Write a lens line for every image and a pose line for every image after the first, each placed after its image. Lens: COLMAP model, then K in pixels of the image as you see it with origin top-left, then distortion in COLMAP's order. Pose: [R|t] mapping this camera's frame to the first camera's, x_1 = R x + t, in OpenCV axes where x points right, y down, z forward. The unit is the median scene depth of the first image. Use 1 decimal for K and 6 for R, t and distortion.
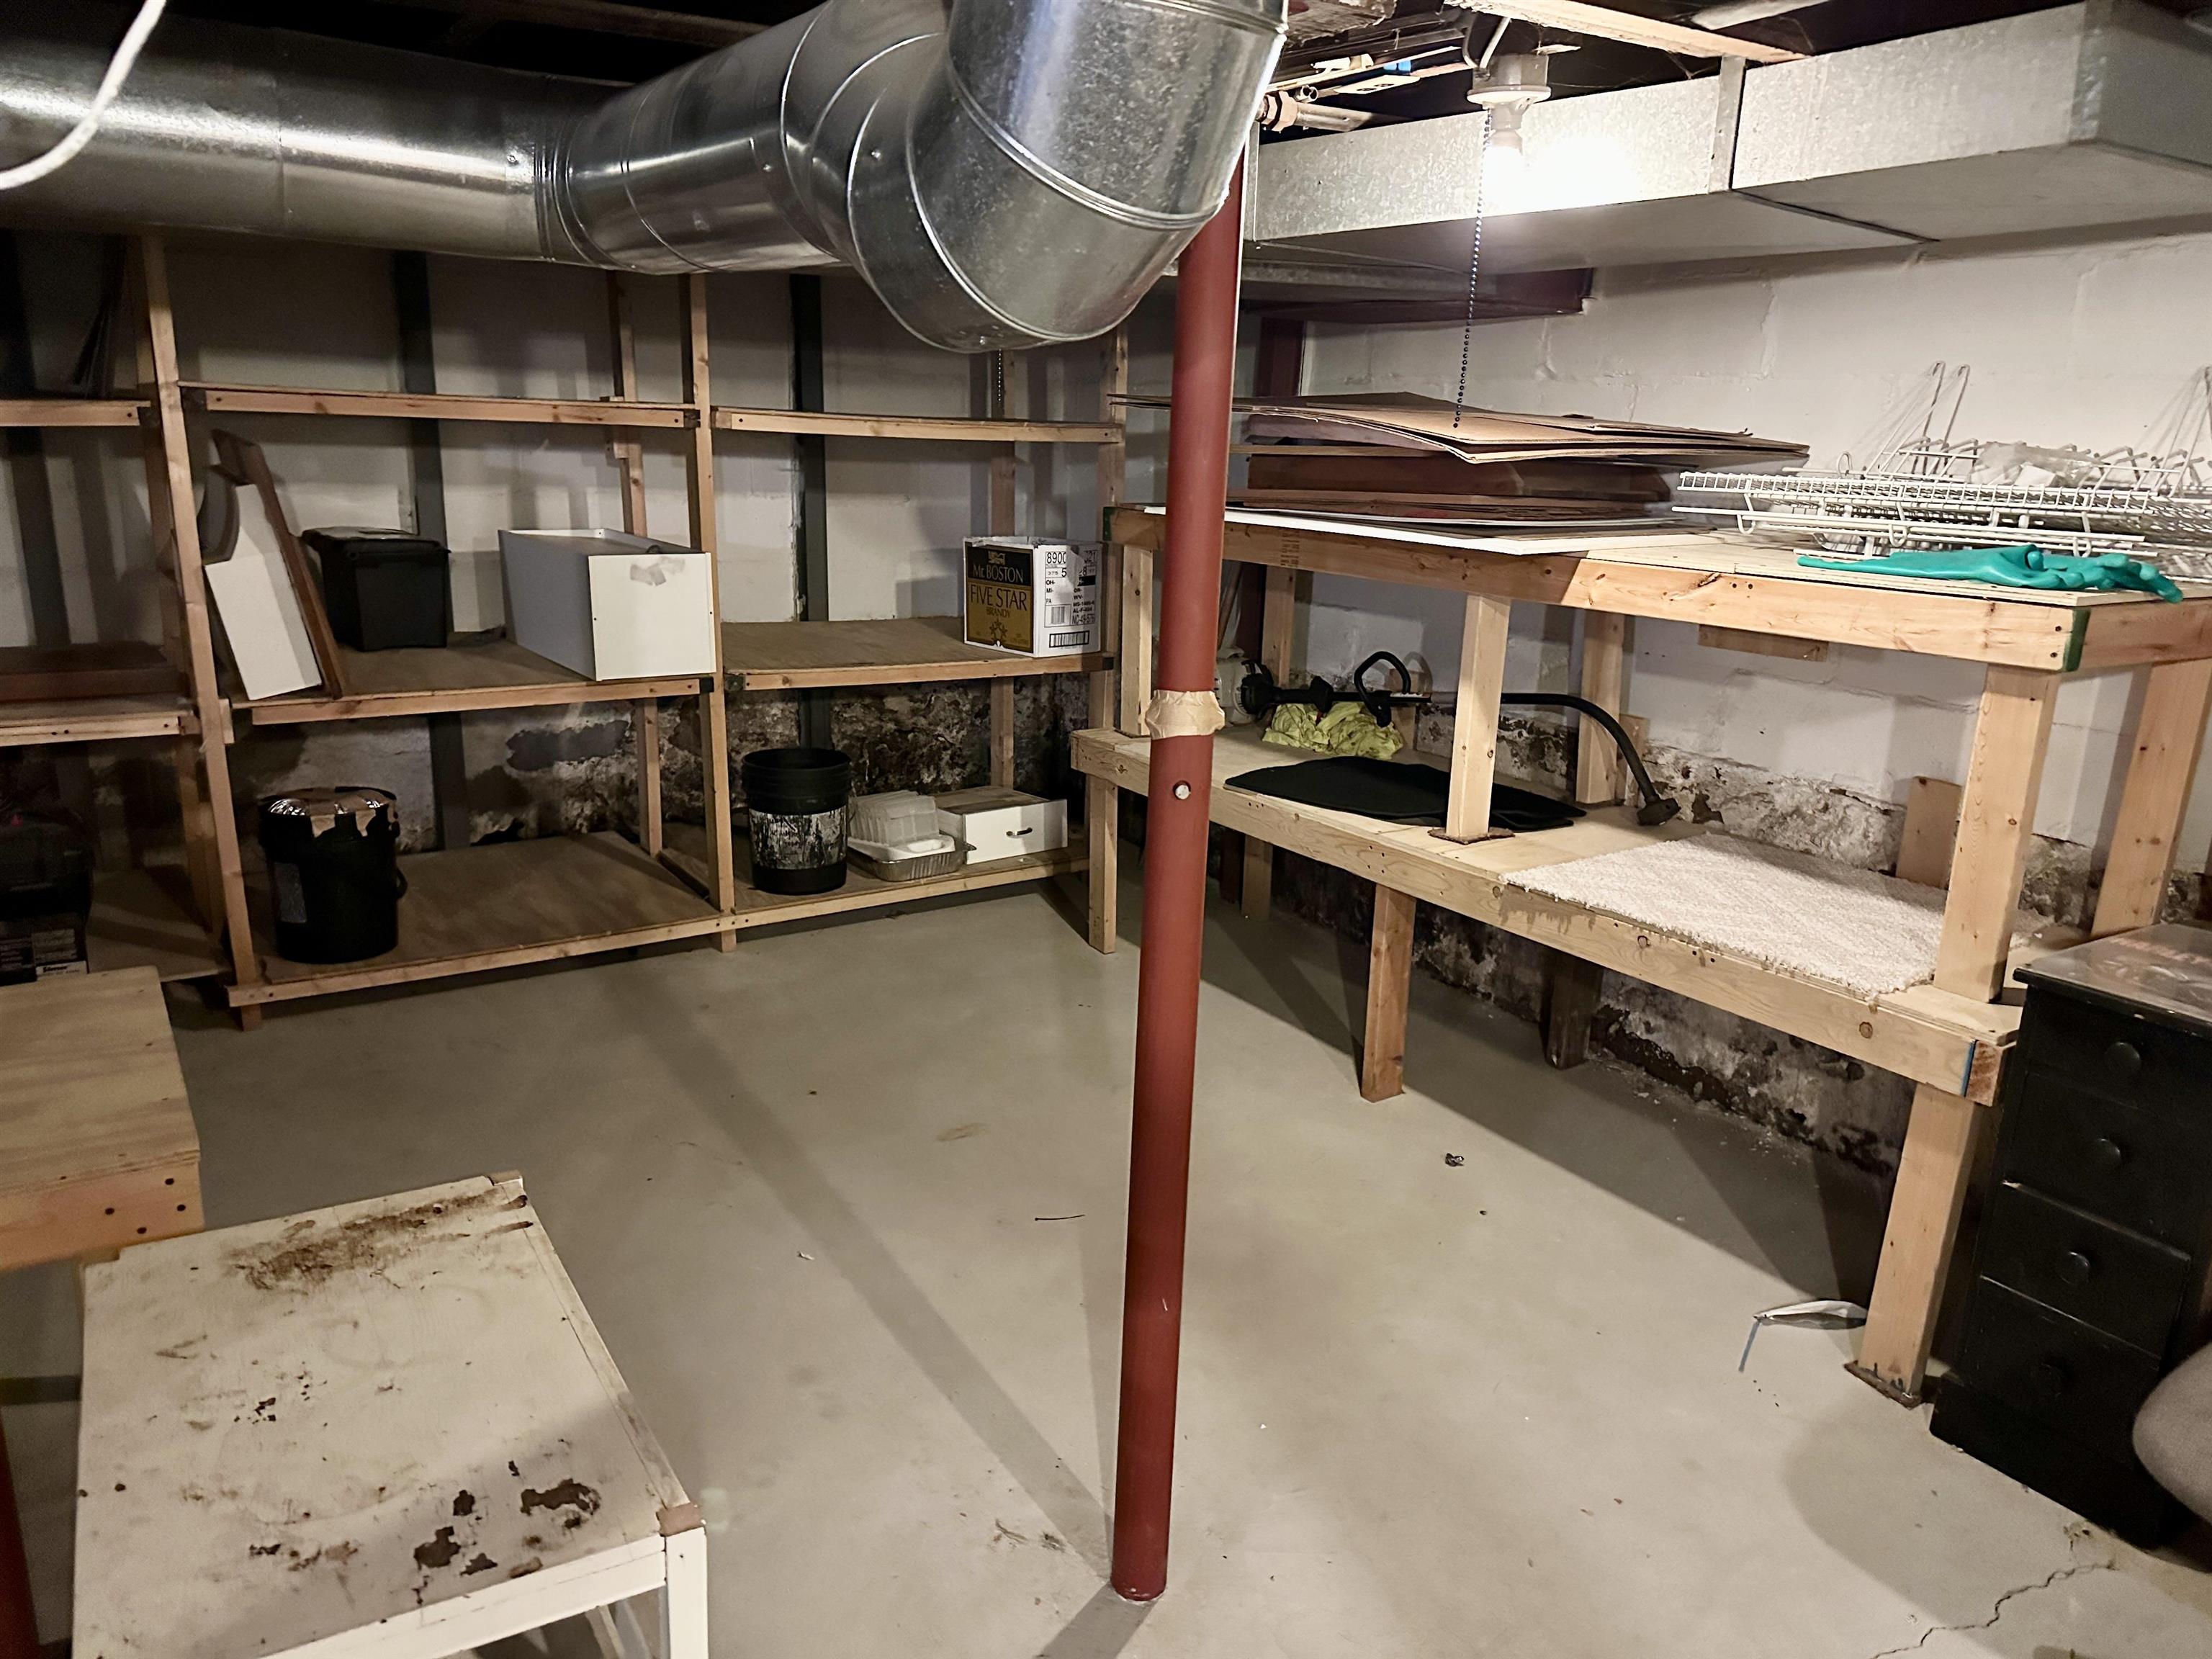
lens RADIAL K [[1560.5, 0, 1099.1], [0, 1560.5, 840.7], [0, 0, 1]] dist [0.056888, -0.071652]
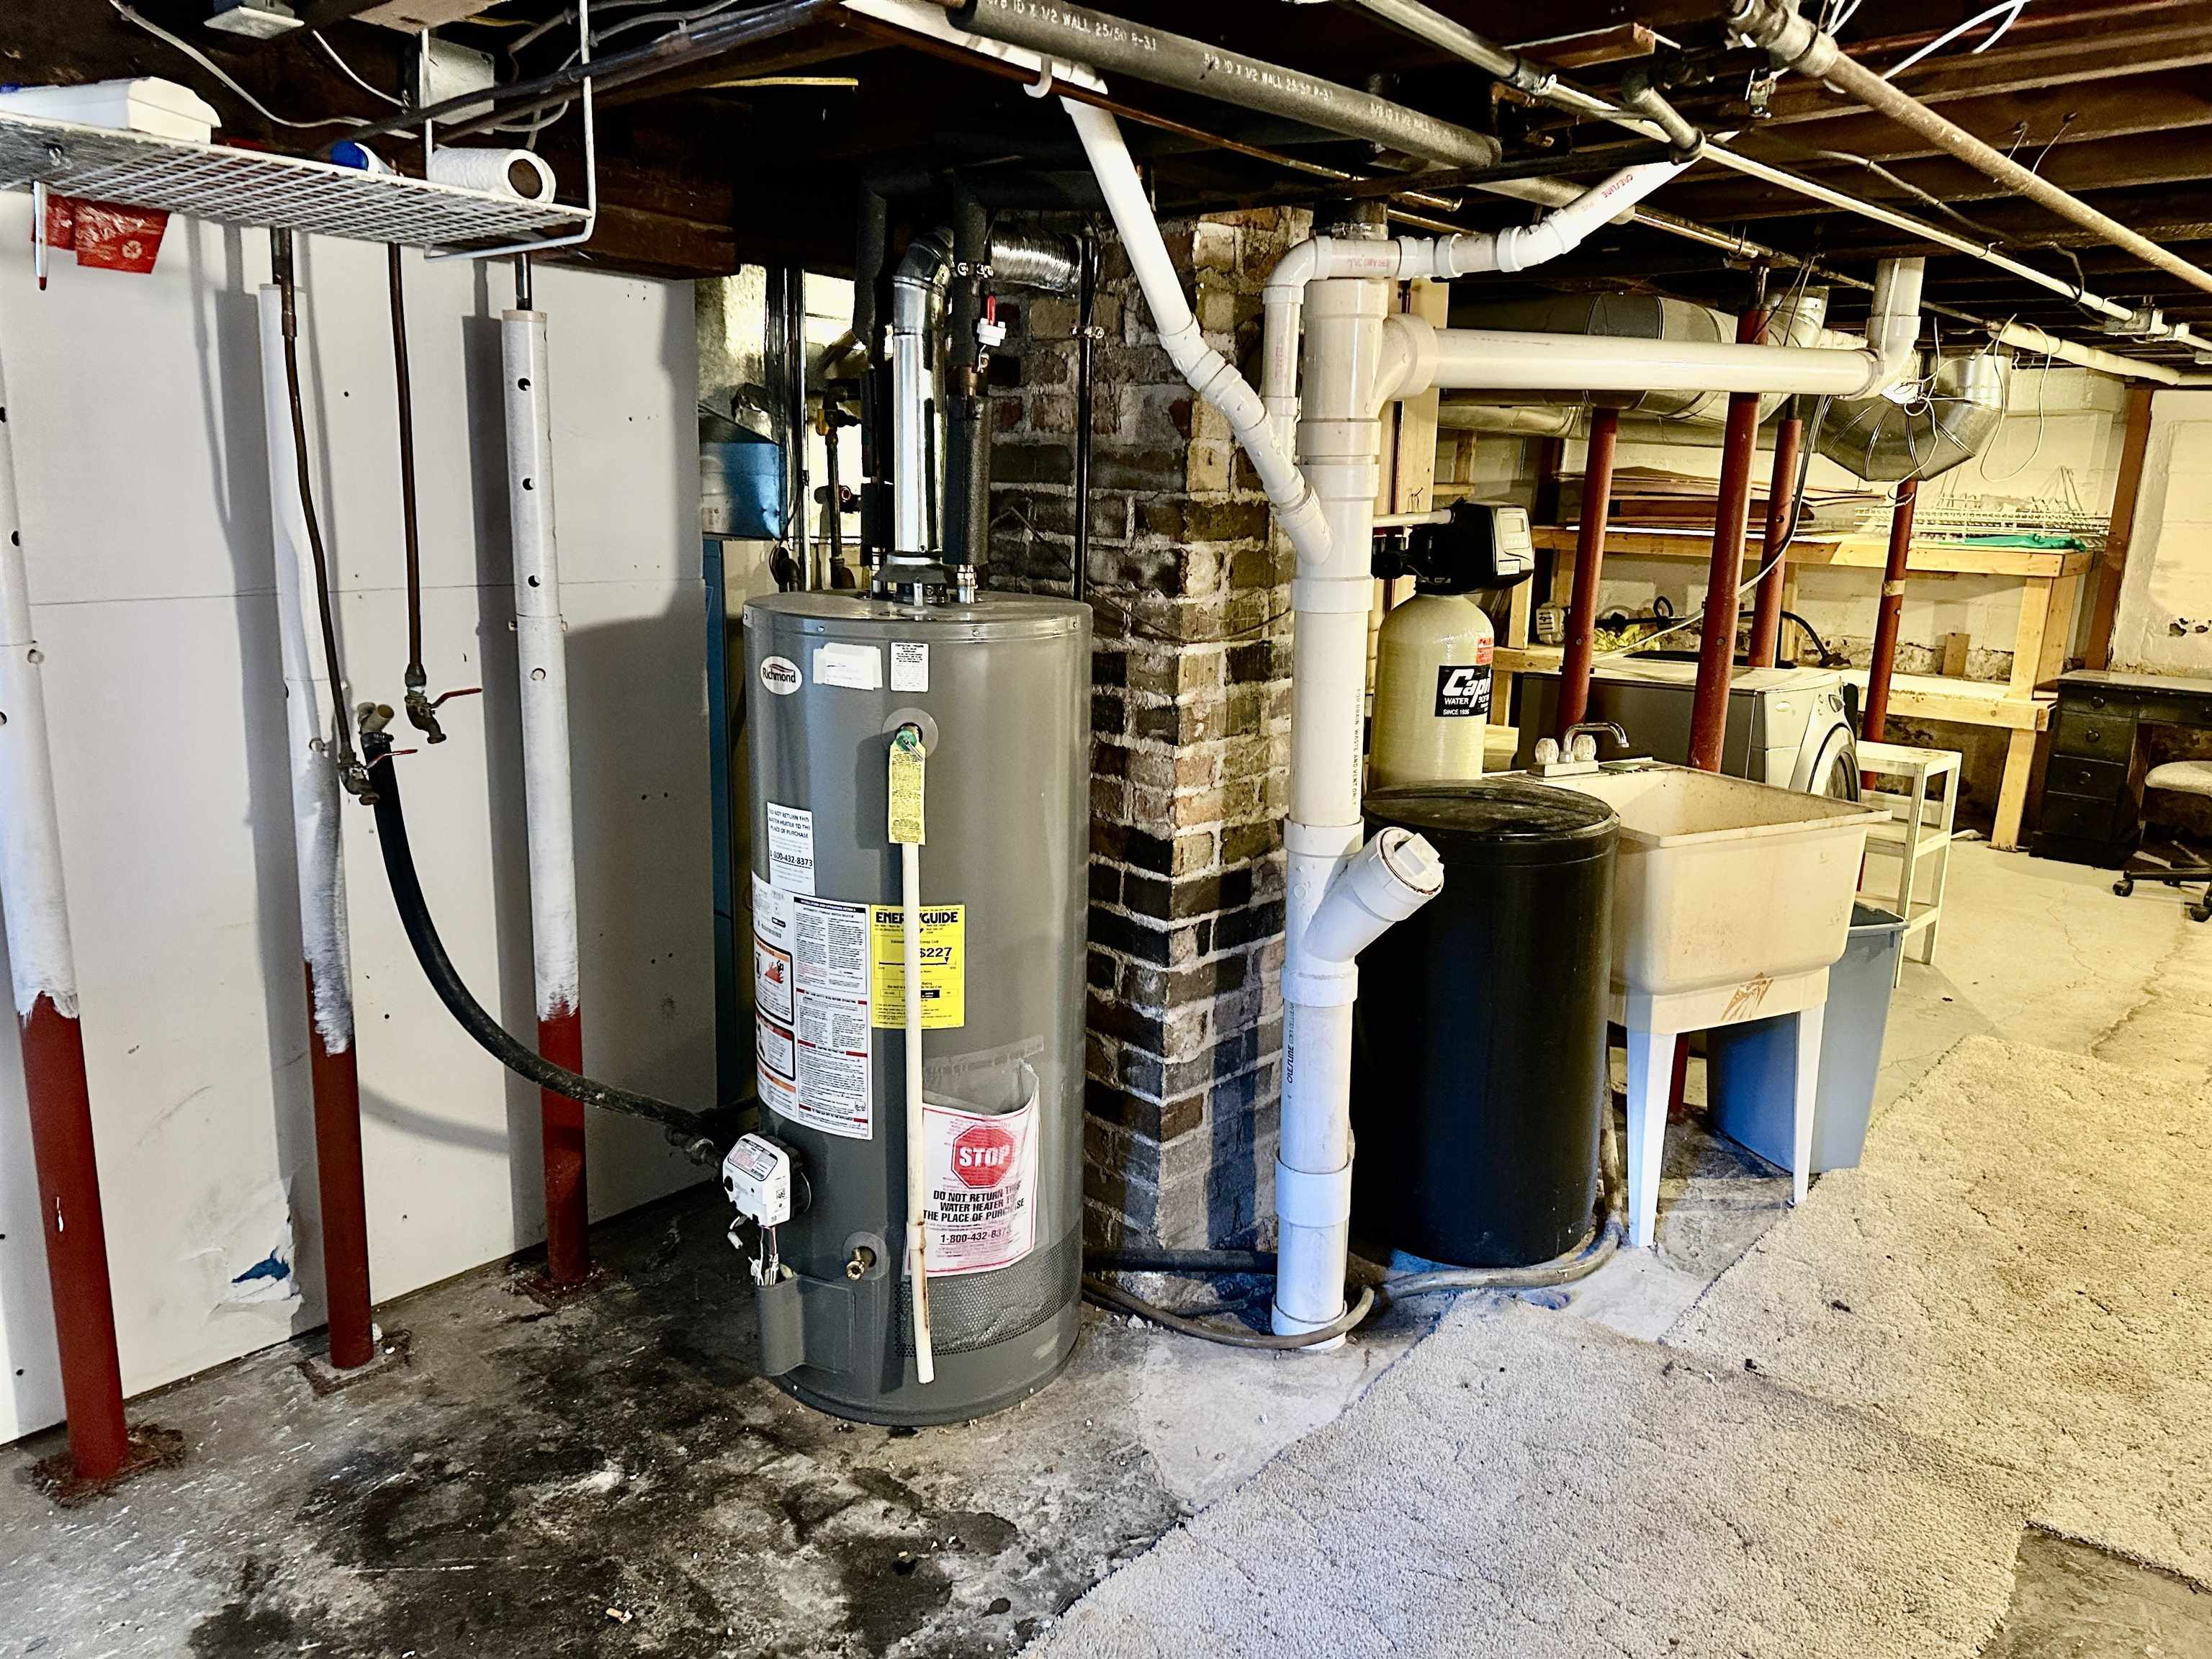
lens RADIAL K [[1560.5, 0, 1101.2], [0, 1560.5, 819.8], [0, 0, 1]] dist [0.056888, -0.071652]
pose [[0.961973, -0.064206, 0.265493, -1.472890], [0.071446, 0.997288, -0.017693, 0.206241], [-0.263637, 0.035989, 0.963950, -1.026042]]
